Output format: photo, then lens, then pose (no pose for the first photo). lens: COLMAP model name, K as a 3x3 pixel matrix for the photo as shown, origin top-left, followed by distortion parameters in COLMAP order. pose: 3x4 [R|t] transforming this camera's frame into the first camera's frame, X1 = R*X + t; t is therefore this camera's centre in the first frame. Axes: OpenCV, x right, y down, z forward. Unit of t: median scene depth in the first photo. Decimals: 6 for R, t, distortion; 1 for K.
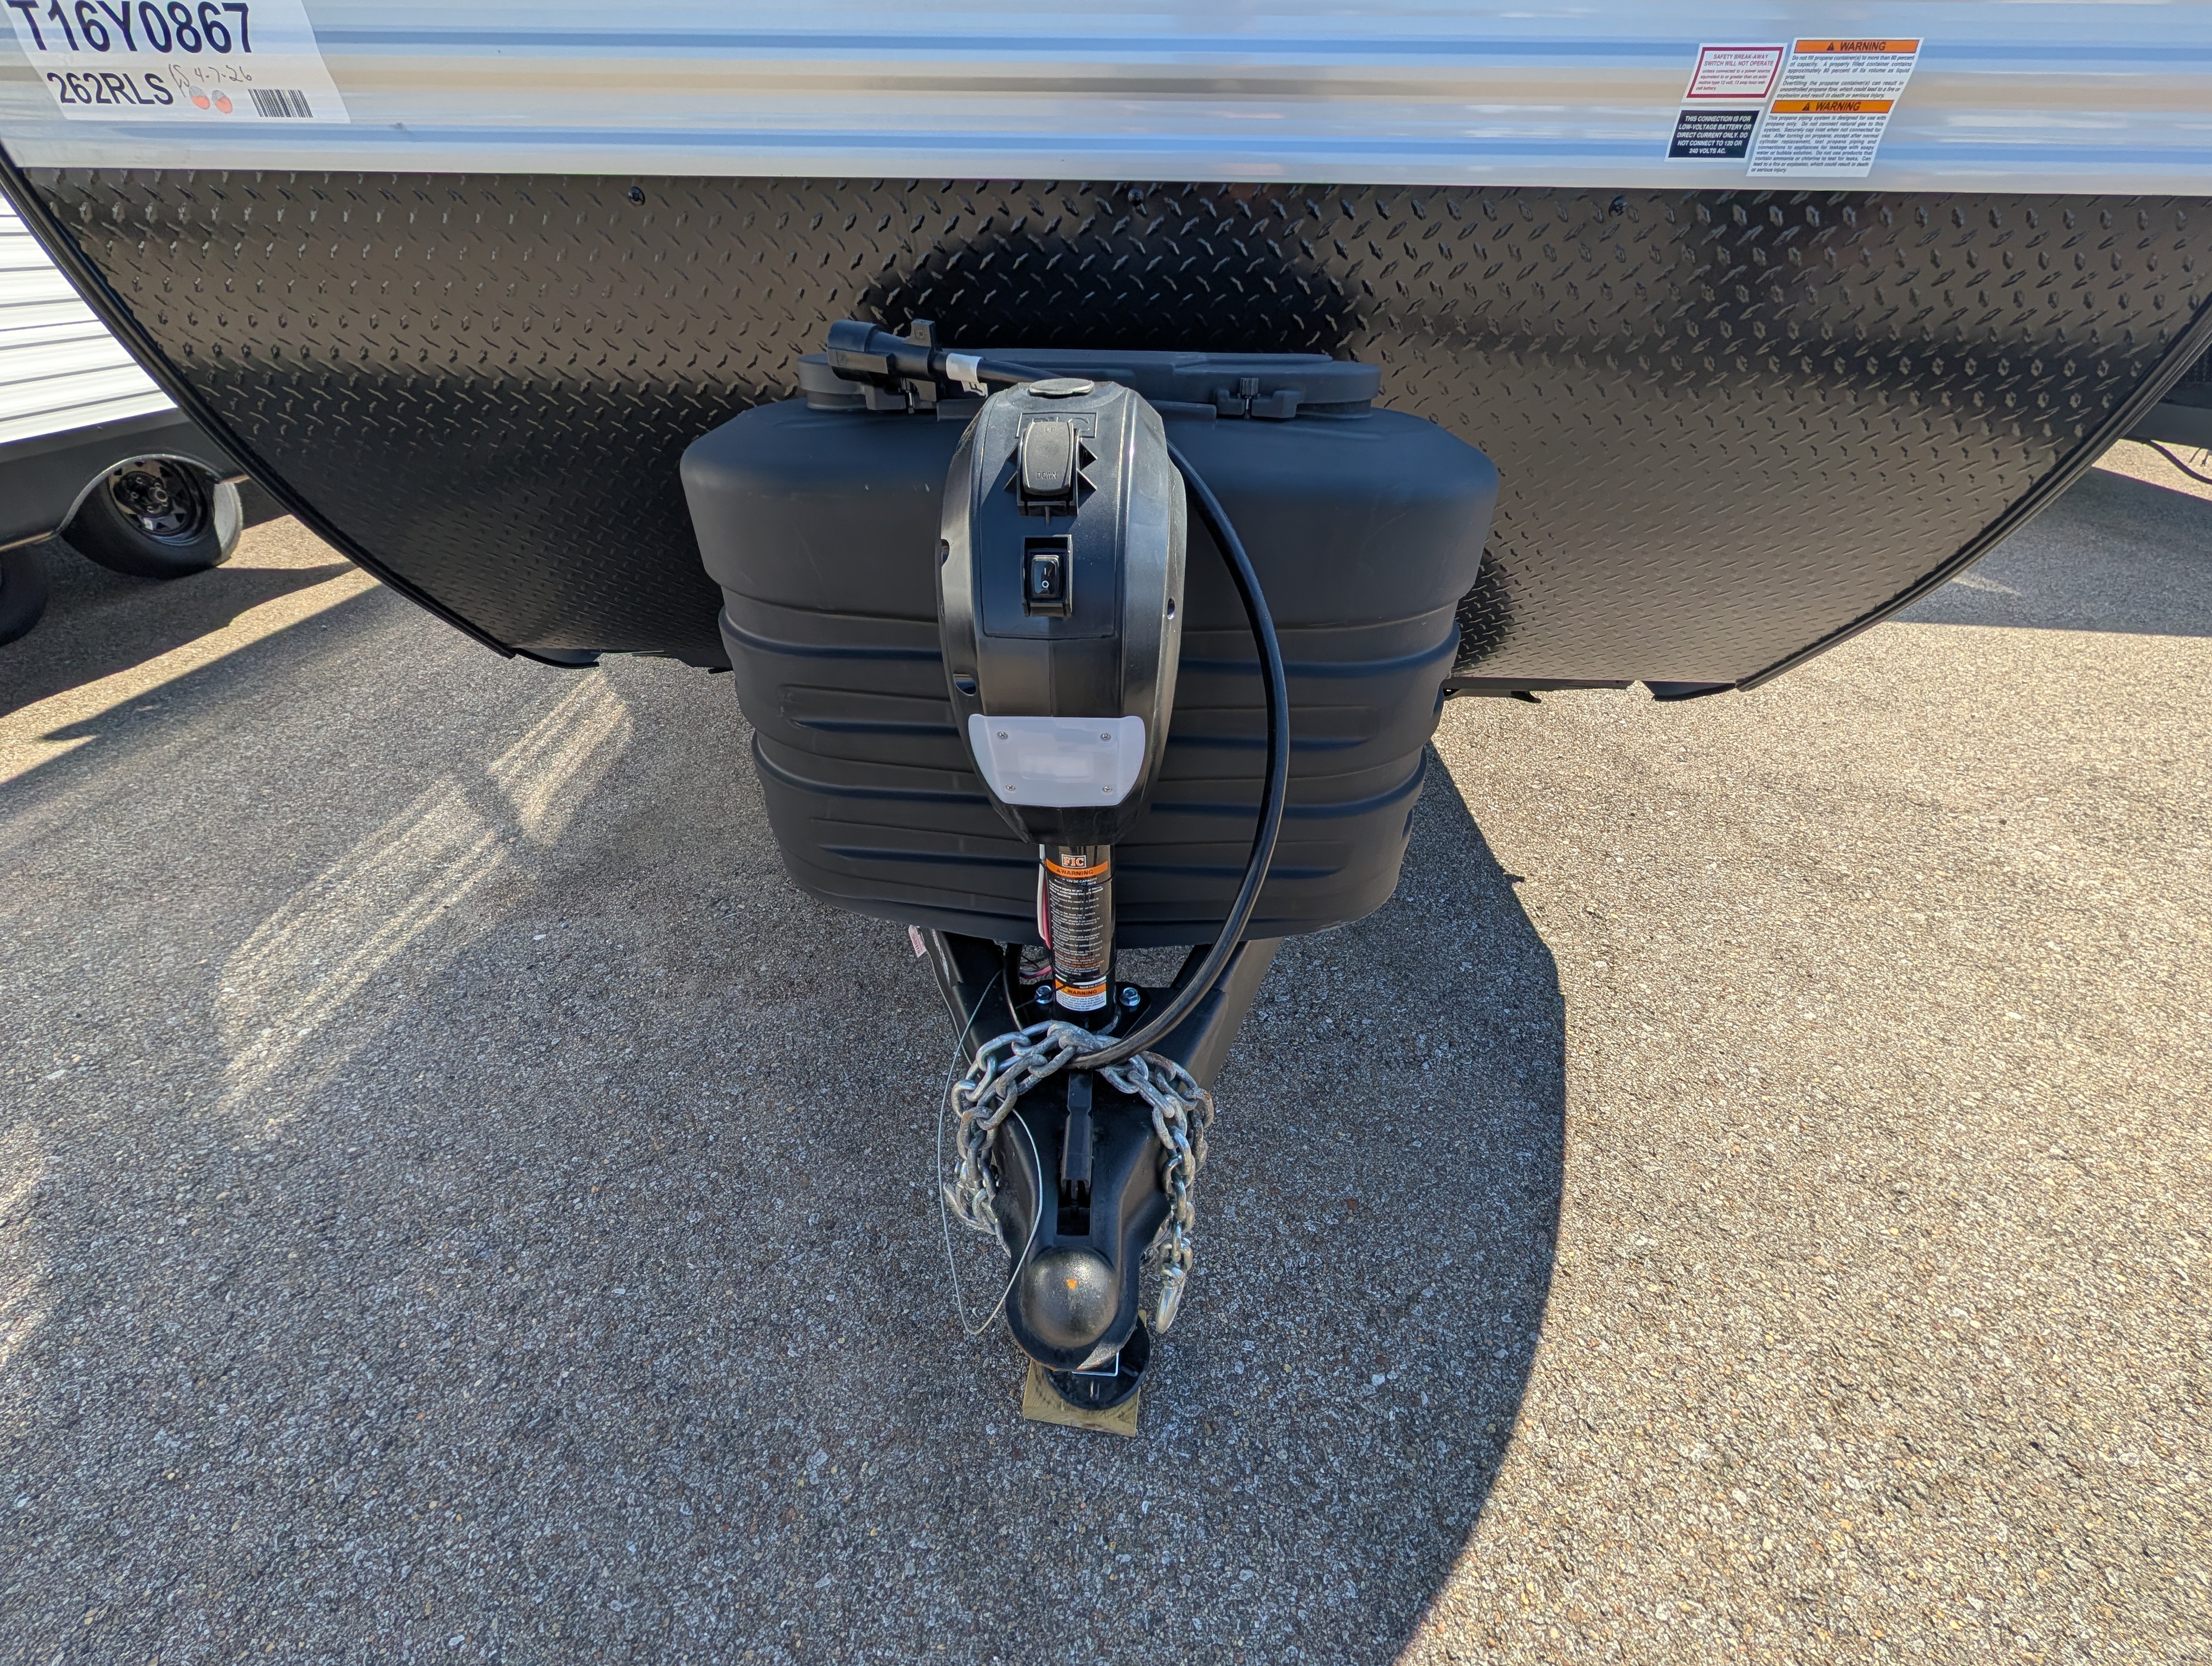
lens RADIAL K [[851.0, 0, 1092.7], [0, 851.0, 828.2], [0, 0, 1]] dist [0.000196, 0.000315]
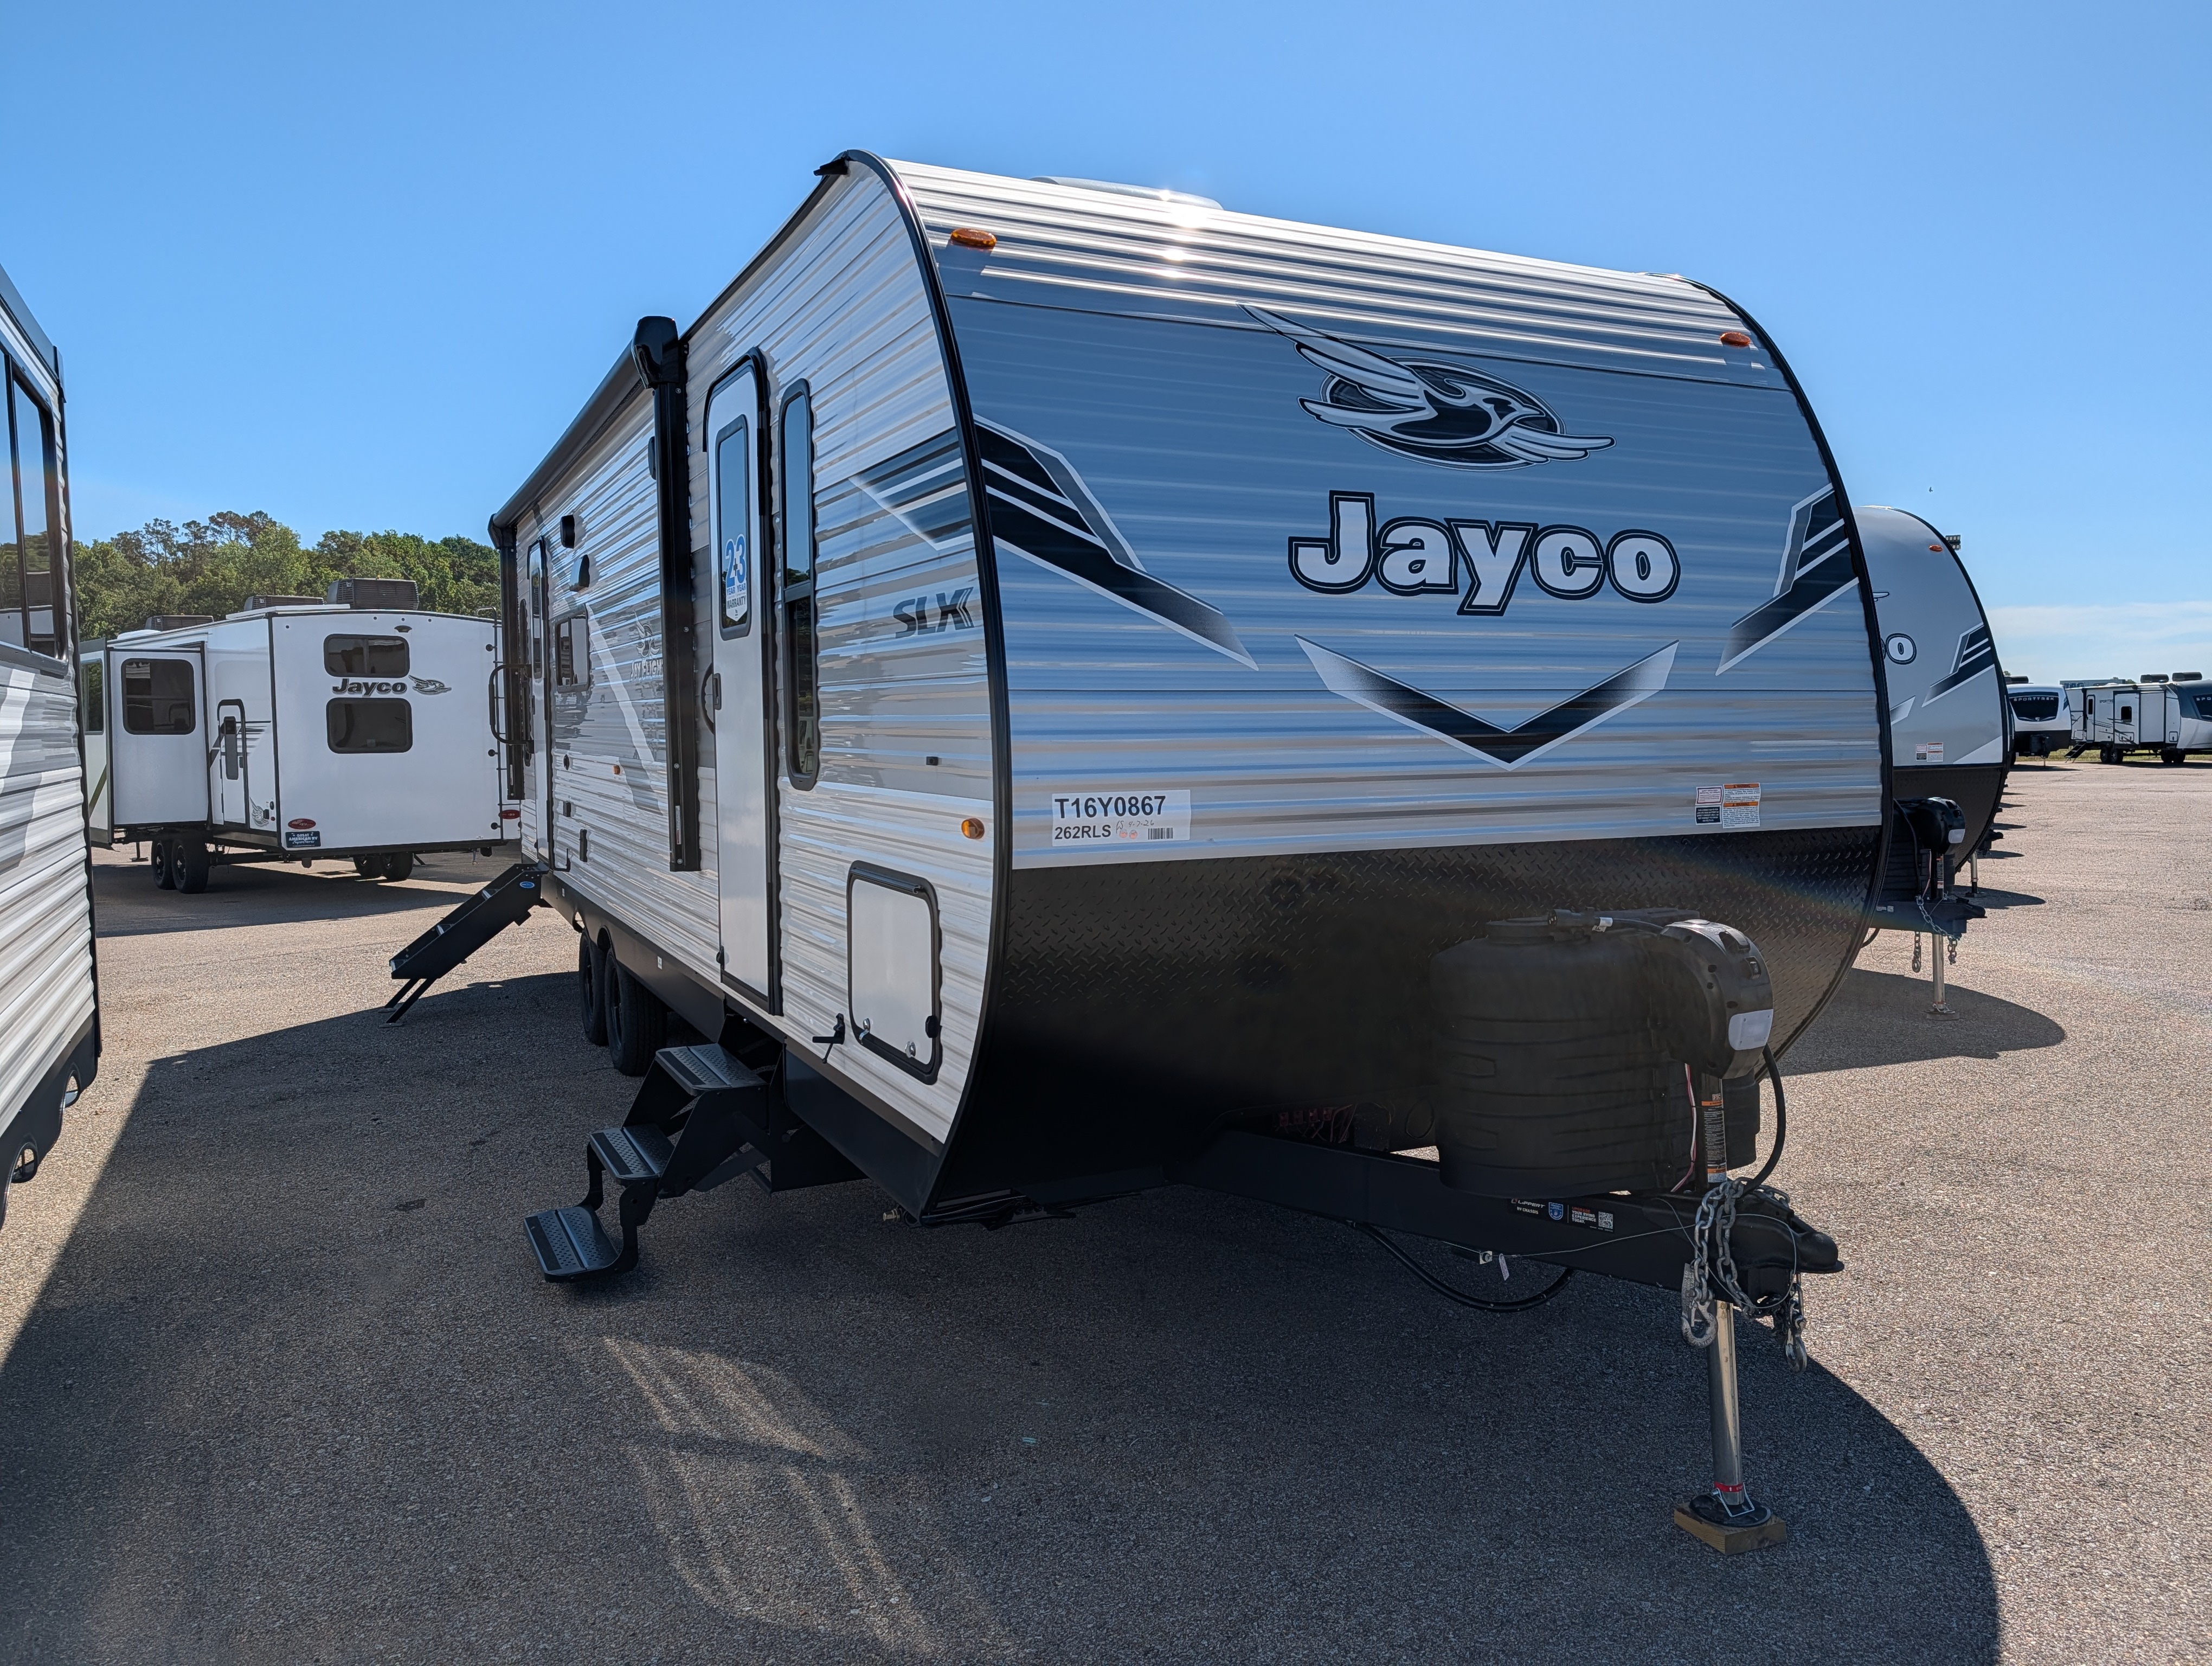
lens RADIAL K [[1572.0, 0, 1108.0], [0, 1572.0, 820.5], [0, 0, 1]] dist [0.011744, -0.005593]
pose [[0.880482, -0.047969, 0.471647, -1.528641], [0.293980, 0.835738, -0.463809, 0.403192], [-0.371925, 0.547030, 0.749953, -0.901859]]
